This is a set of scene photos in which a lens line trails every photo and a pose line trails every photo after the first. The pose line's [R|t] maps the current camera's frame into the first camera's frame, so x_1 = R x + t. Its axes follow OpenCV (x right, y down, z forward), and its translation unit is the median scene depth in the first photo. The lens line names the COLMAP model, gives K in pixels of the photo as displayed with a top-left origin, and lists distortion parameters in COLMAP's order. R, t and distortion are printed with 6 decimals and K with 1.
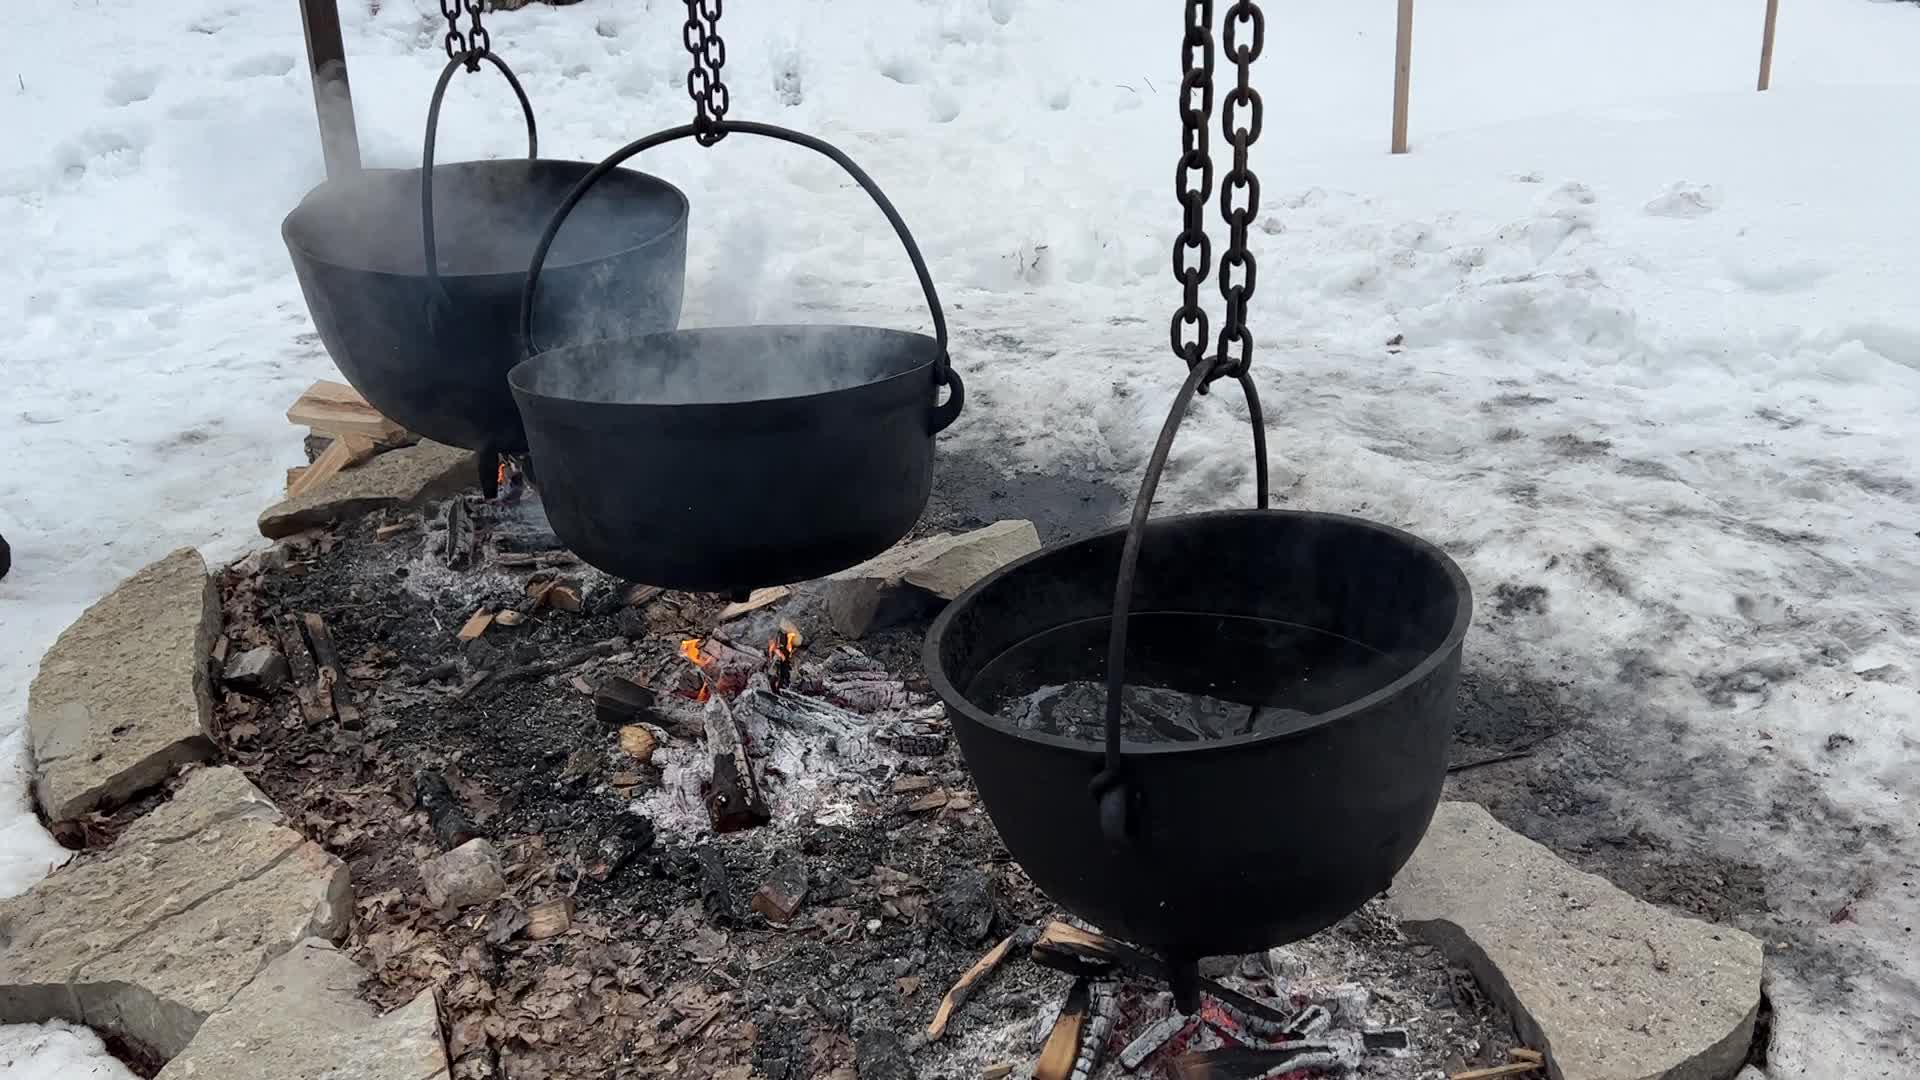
lens RADIAL K [[1668.8, 0, 960.0], [0, 1668.8, 540.0], [0, 0, 1]] dist [0.004003, 0.009451]
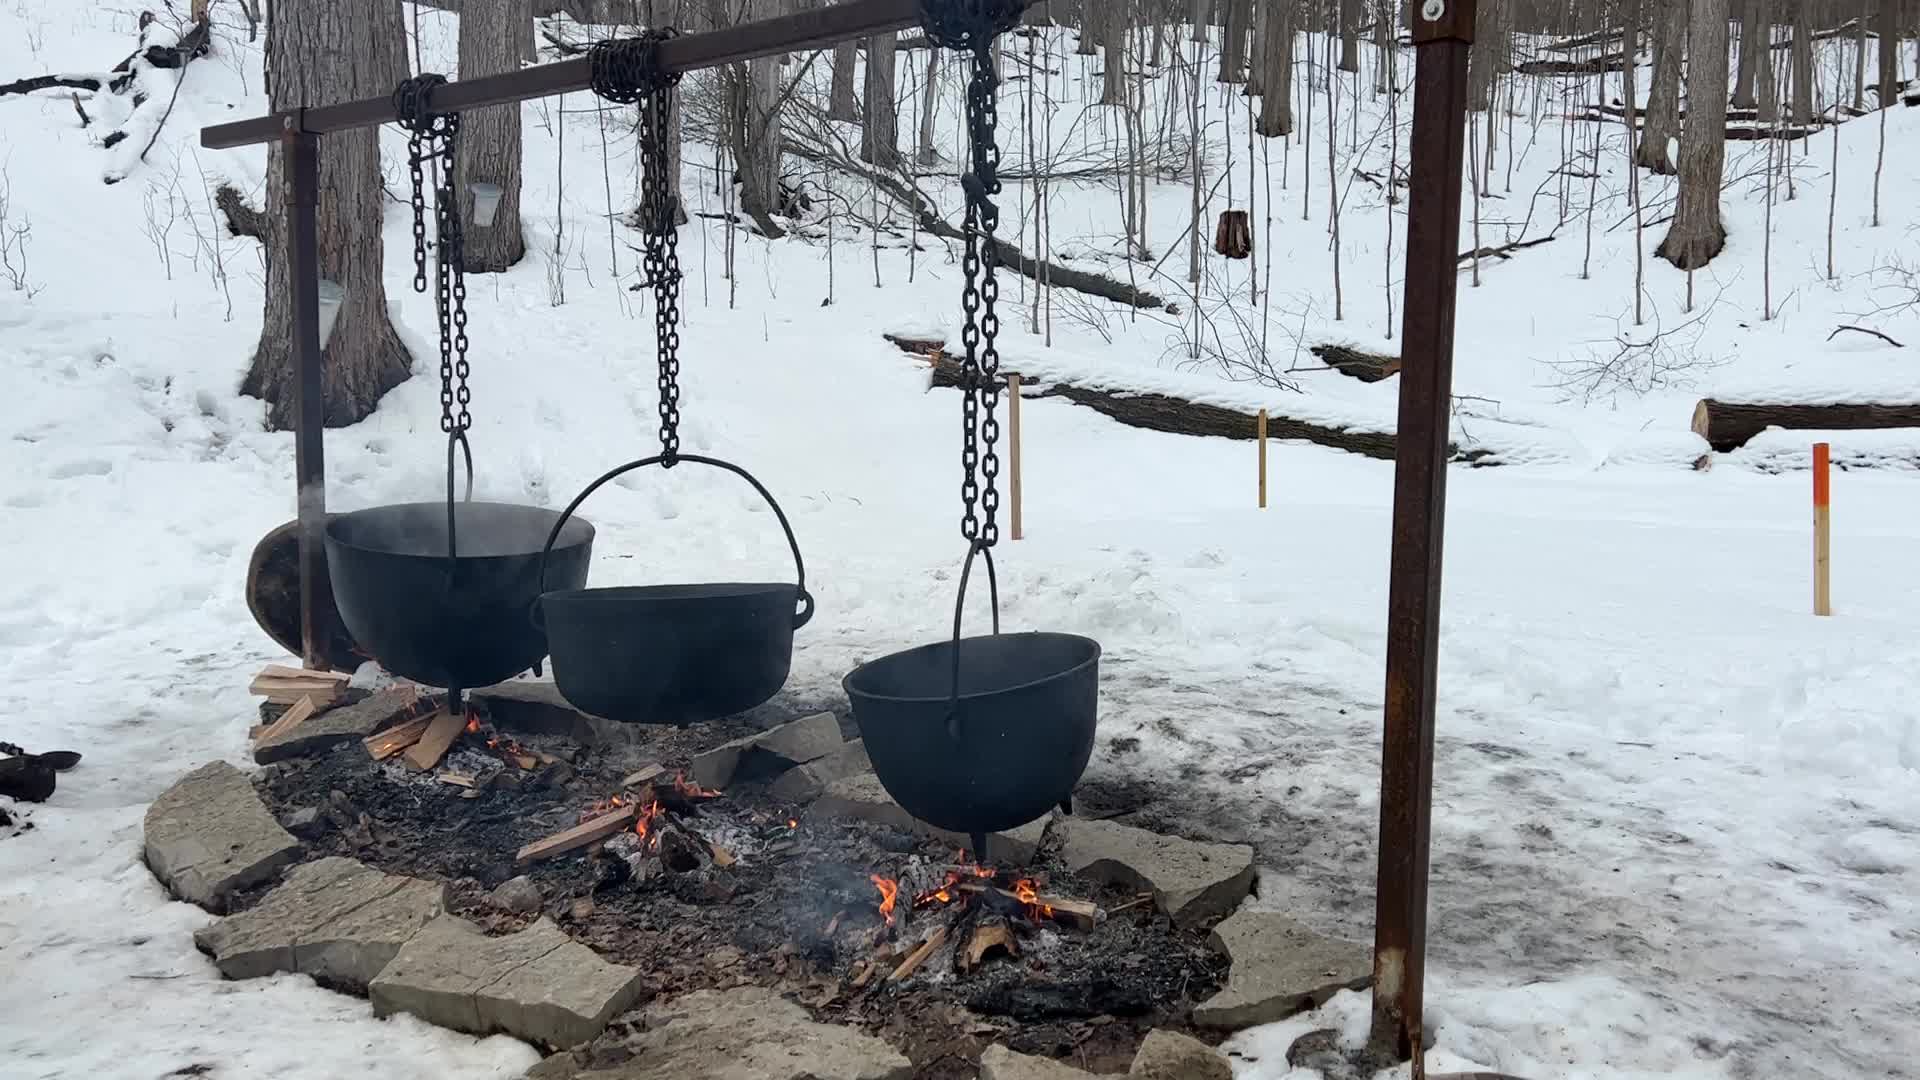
lens RADIAL K [[1668.8, 0, 960.0], [0, 1668.8, 540.0], [0, 0, 1]] dist [0.004003, 0.009451]
pose [[0.972295, 0.009375, 0.233568, -0.224617], [0.052869, 0.964485, -0.258794, 0.266971], [-0.227699, 0.263972, 0.937268, -0.606086]]
